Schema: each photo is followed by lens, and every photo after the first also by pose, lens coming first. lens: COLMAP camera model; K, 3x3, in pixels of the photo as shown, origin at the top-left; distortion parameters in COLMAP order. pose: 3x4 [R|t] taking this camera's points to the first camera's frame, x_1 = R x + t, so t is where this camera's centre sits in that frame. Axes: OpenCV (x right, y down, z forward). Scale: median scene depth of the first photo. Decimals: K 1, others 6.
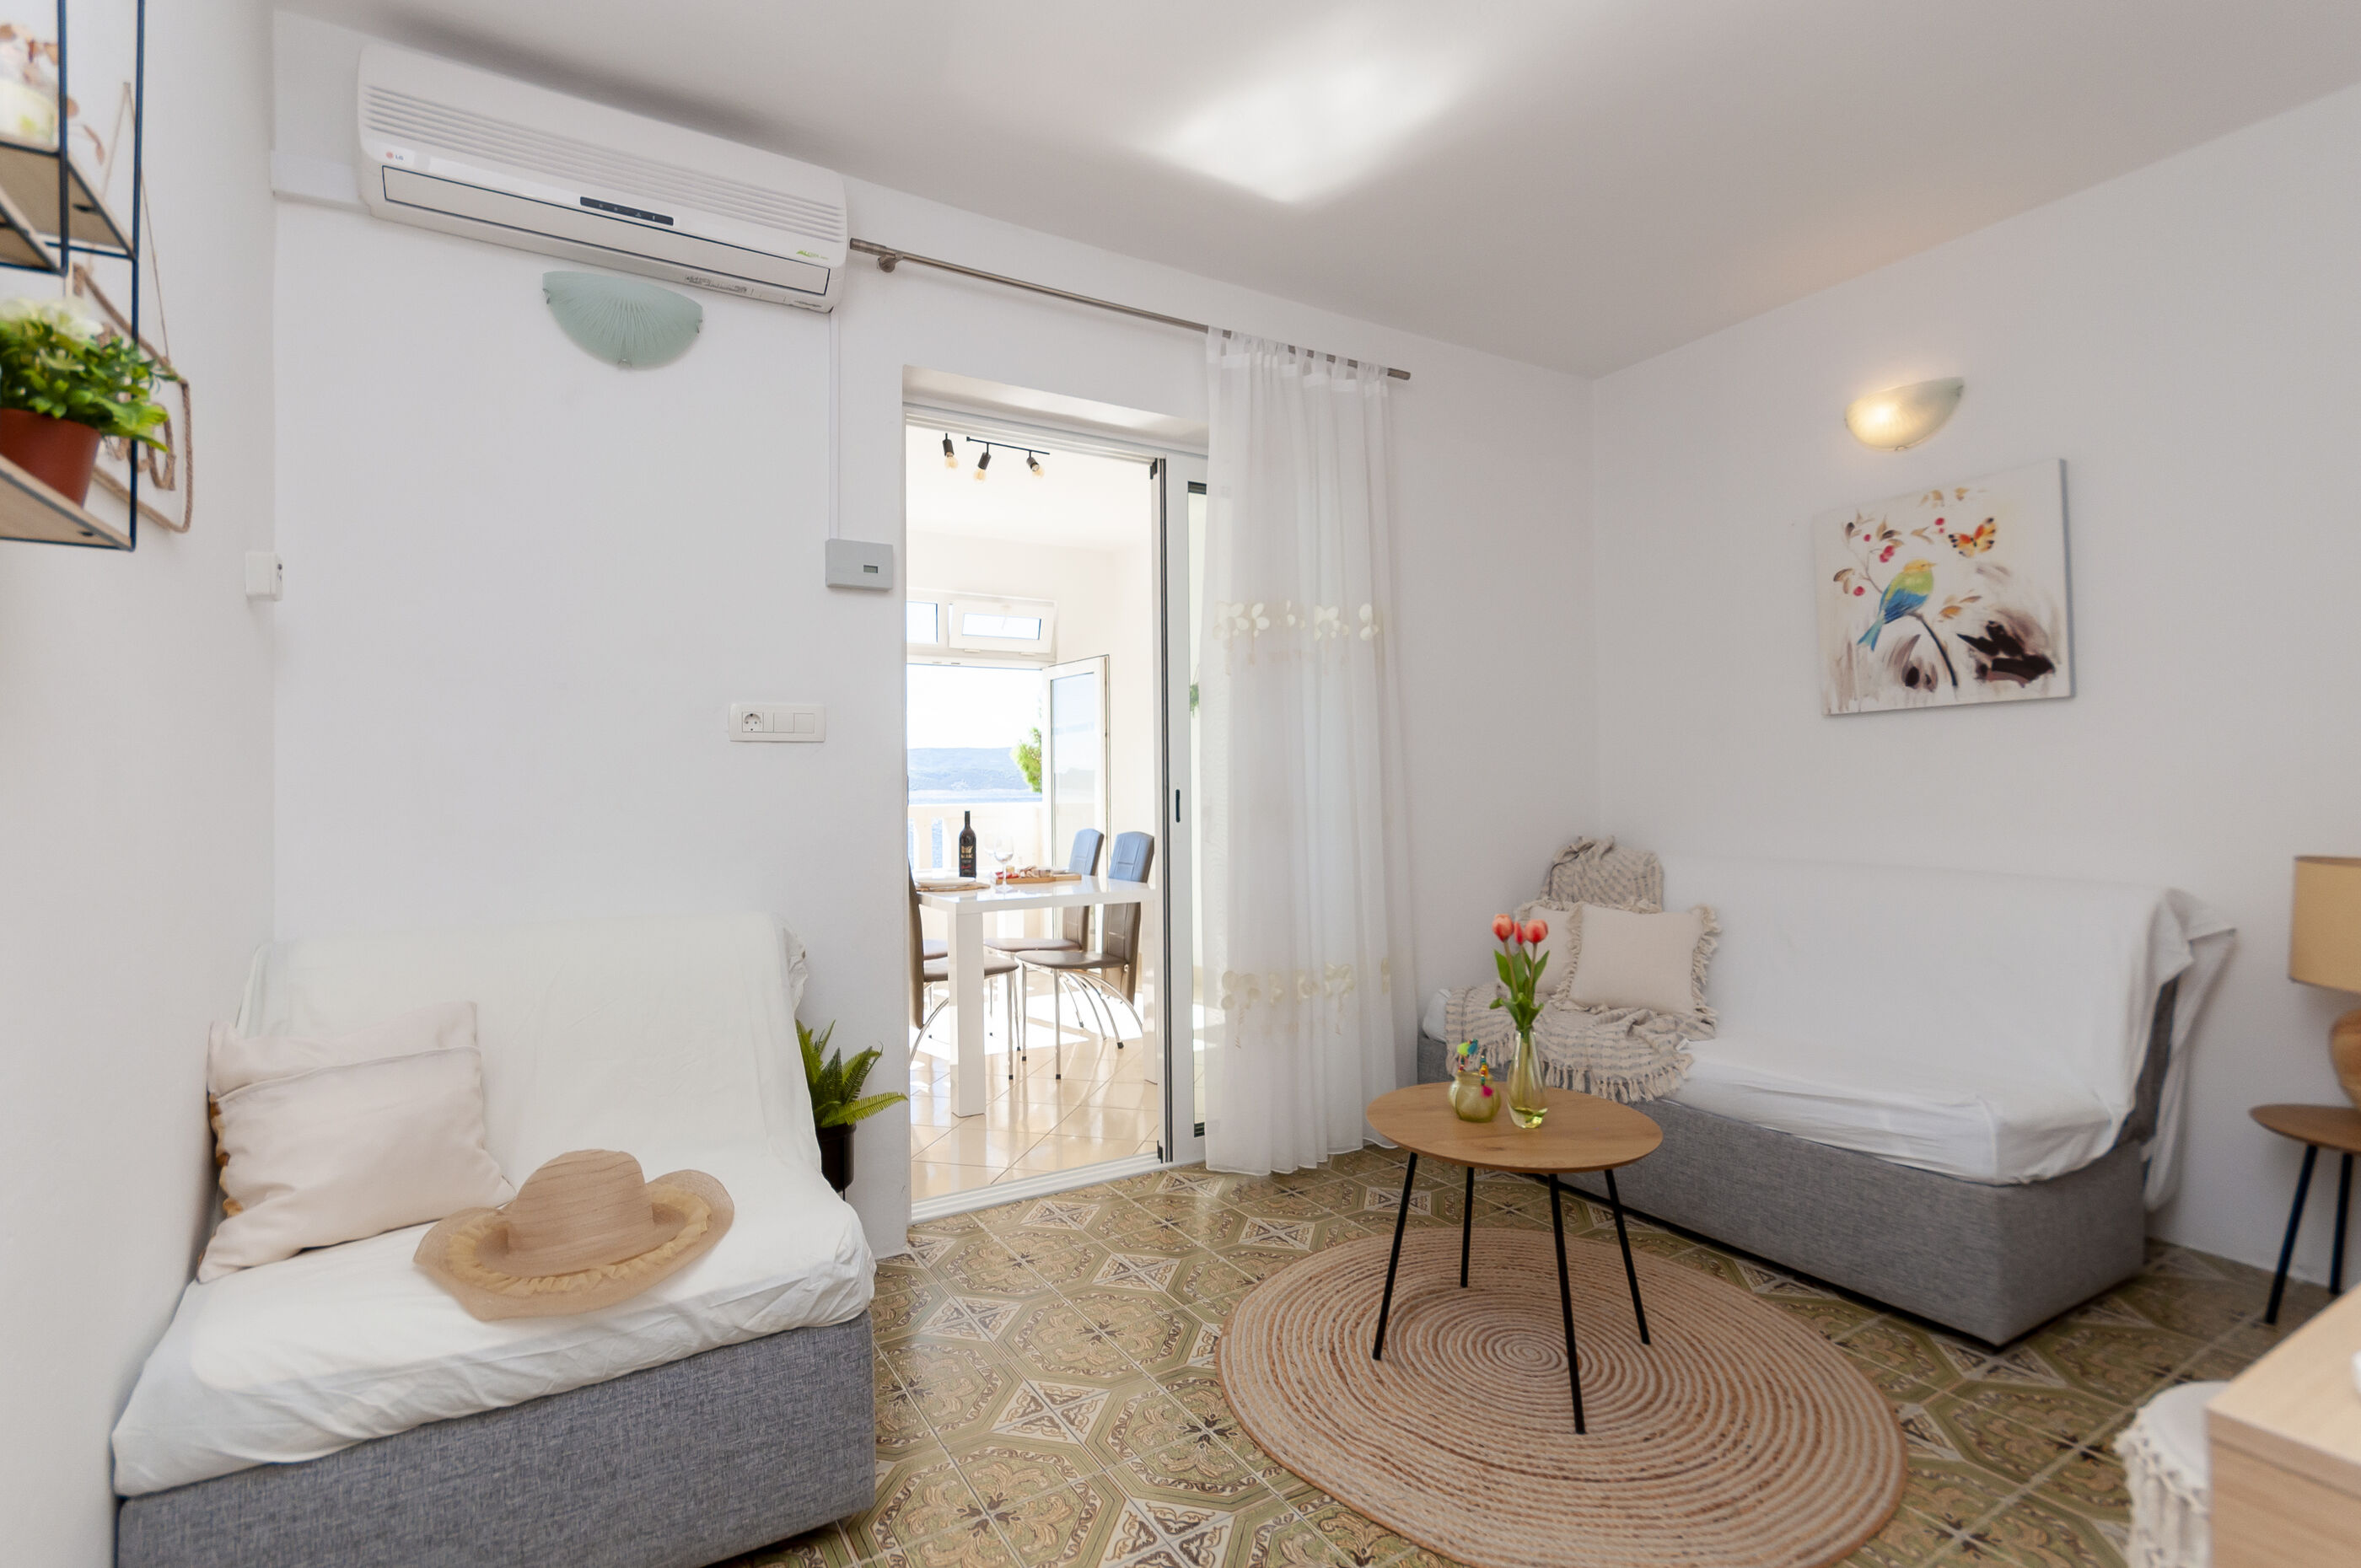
lens RADIAL K [[1128.7, 0, 1175.4], [0, 1128.7, 772.9], [0, 0, 1]] dist [-0.001789, -0.000296]
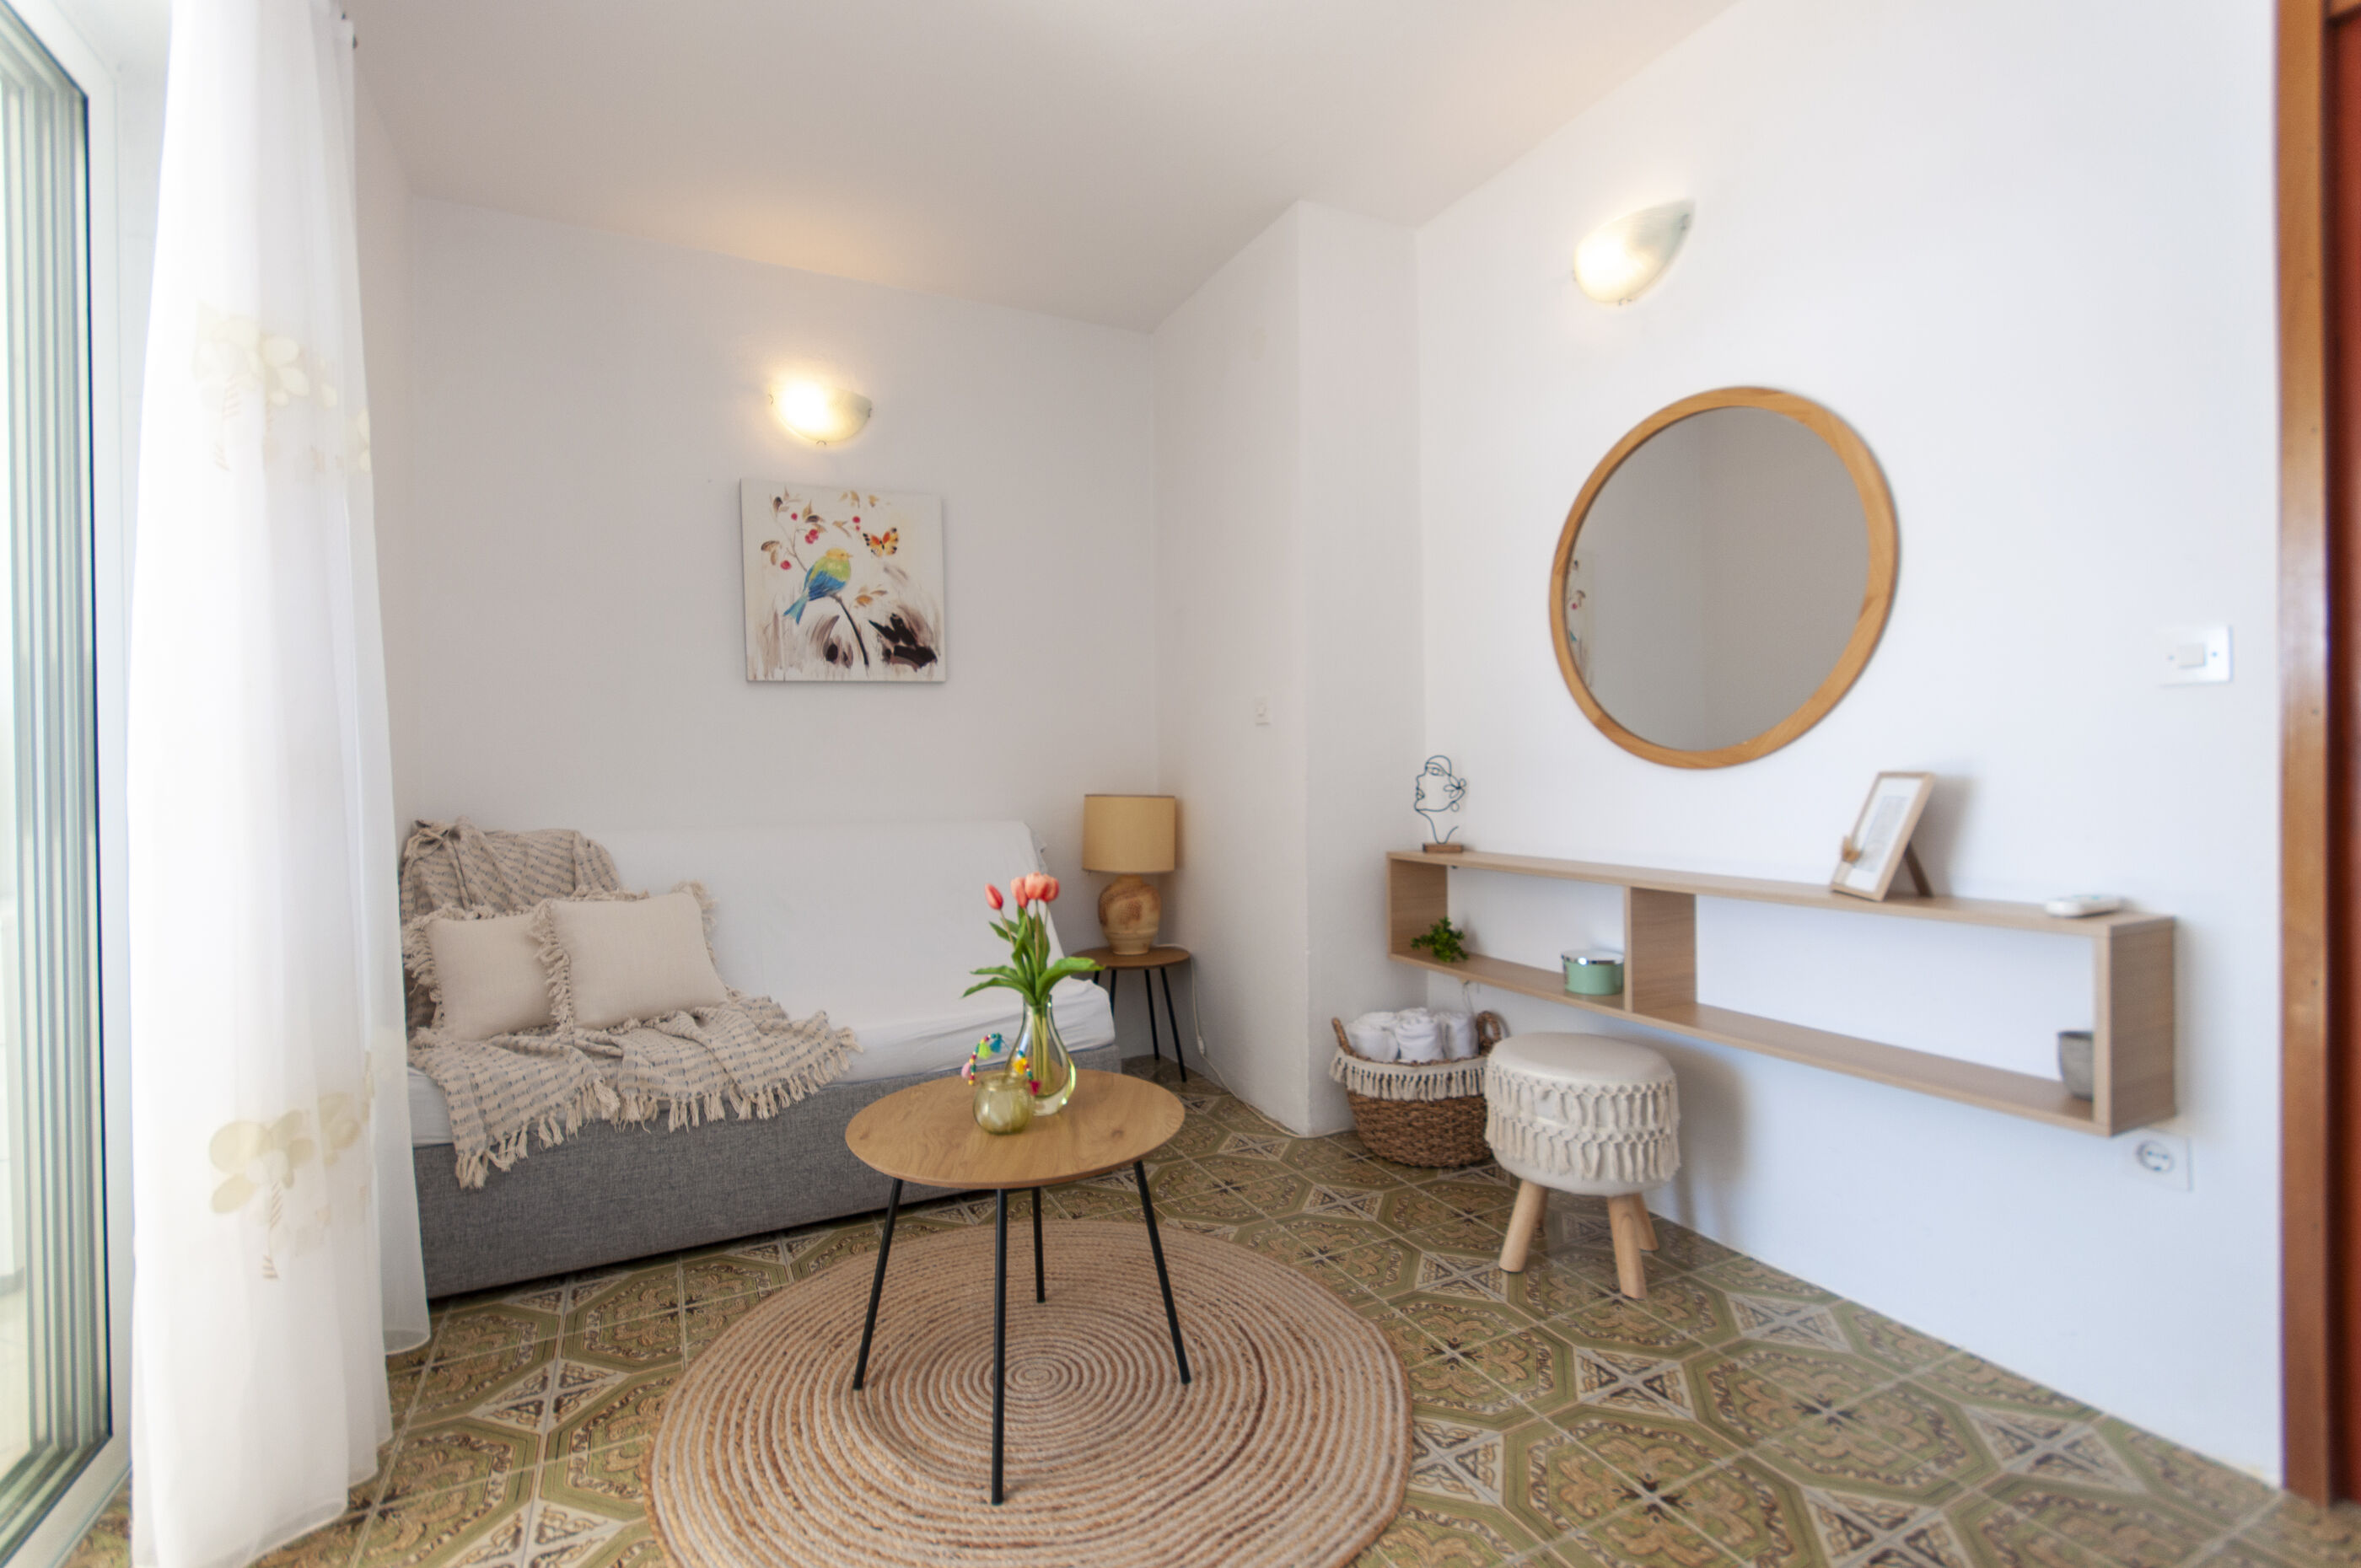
lens RADIAL K [[1024.6, 0, 1176.7], [0, 1024.6, 781.7], [0, 0, 1]] dist [0.003348, -0.000500]
pose [[0.078992, -0.019485, 0.996685, -0.339145], [-0.004659, 0.999791, 0.019915, 0.020952], [-0.996864, -0.006216, 0.078885, 0.590003]]
